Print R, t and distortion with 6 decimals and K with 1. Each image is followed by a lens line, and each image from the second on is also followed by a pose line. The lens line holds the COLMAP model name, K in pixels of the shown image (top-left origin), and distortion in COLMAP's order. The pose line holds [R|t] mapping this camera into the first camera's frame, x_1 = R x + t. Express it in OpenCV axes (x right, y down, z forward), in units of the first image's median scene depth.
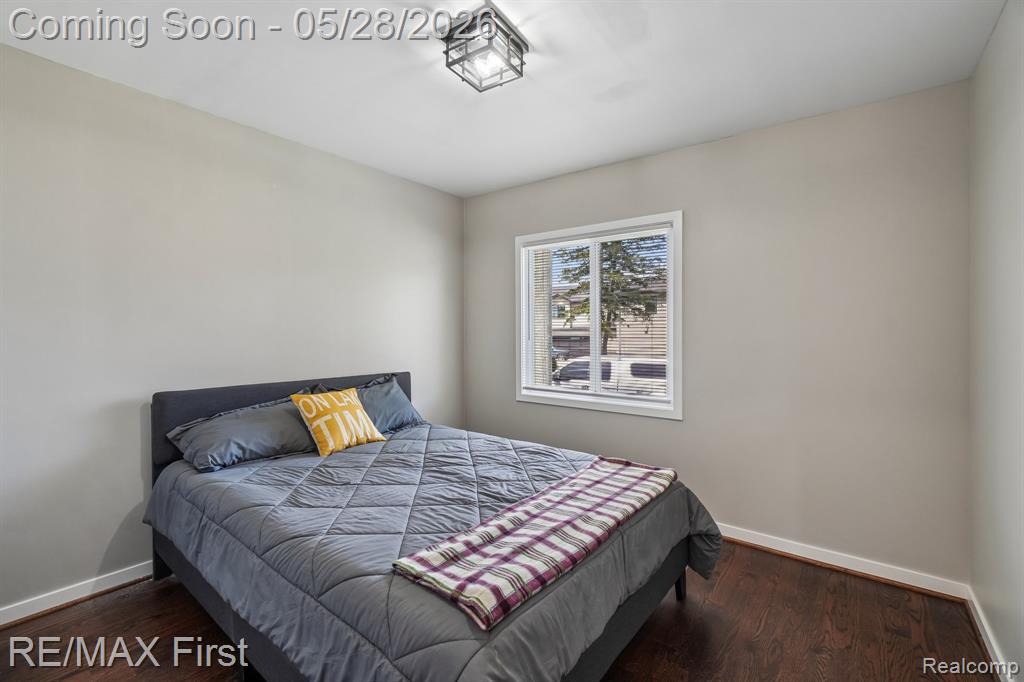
lens RADIAL K [[451.5, 0, 510.3], [0, 451.5, 334.7], [0, 0, 1]] dist [-0.001523, -0.000081]
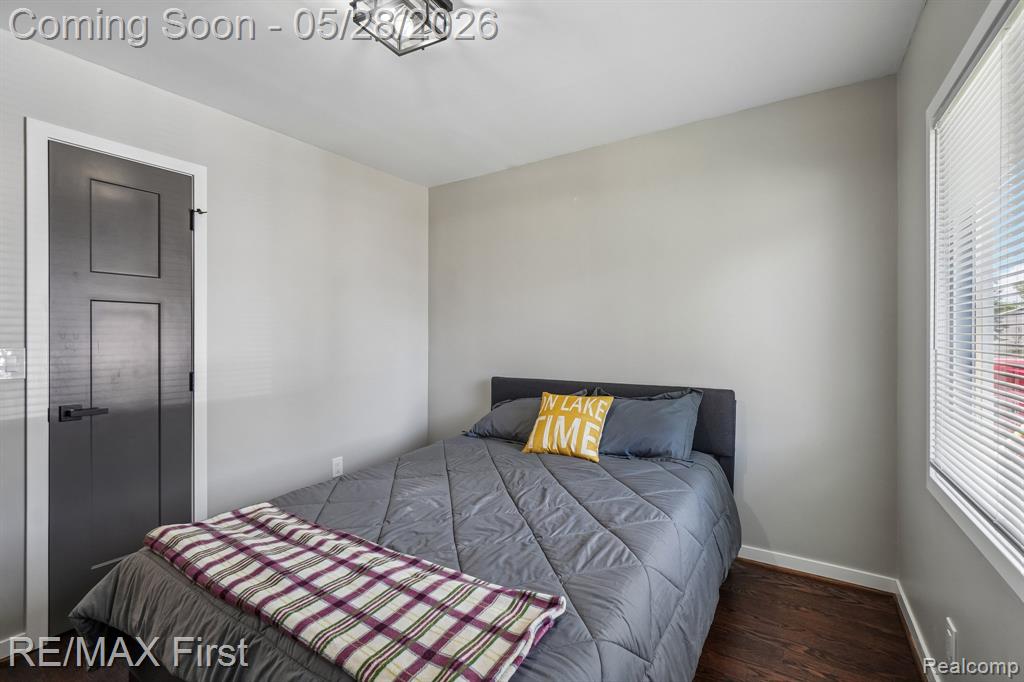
lens RADIAL K [[451.5, 0, 510.3], [0, 451.5, 334.7], [0, 0, 1]] dist [-0.001523, -0.000081]
pose [[0.087265, -0.001173, -0.996184, 0.674003], [0.000762, 0.999999, -0.001111, -0.004073], [0.996185, -0.000662, 0.087266, 0.927380]]
